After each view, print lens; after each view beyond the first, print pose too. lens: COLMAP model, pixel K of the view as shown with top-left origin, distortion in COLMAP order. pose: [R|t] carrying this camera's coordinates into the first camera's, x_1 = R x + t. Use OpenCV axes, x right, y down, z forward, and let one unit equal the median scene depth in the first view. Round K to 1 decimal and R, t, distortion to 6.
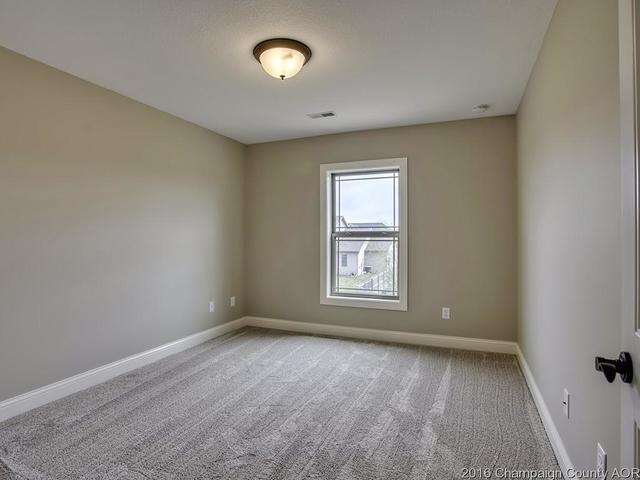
lens RADIAL K [[373.2, 0, 320.0], [0, 373.2, 240.0], [0, 0, 1]] dist [0.003164, 0.000882]
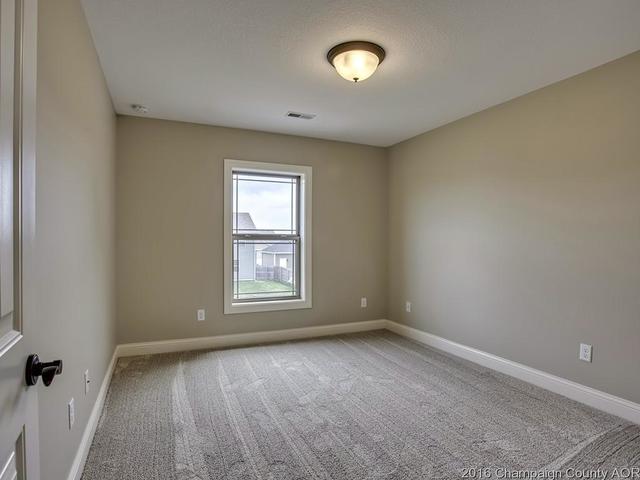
lens RADIAL K [[373.2, 0, 320.0], [0, 373.2, 240.0], [0, 0, 1]] dist [0.003164, 0.000882]
pose [[0.673891, 0.002691, 0.738826, -0.525270], [0.001934, 0.999984, -0.005407, -0.001577], [-0.738828, 0.005073, 0.673875, 0.229846]]
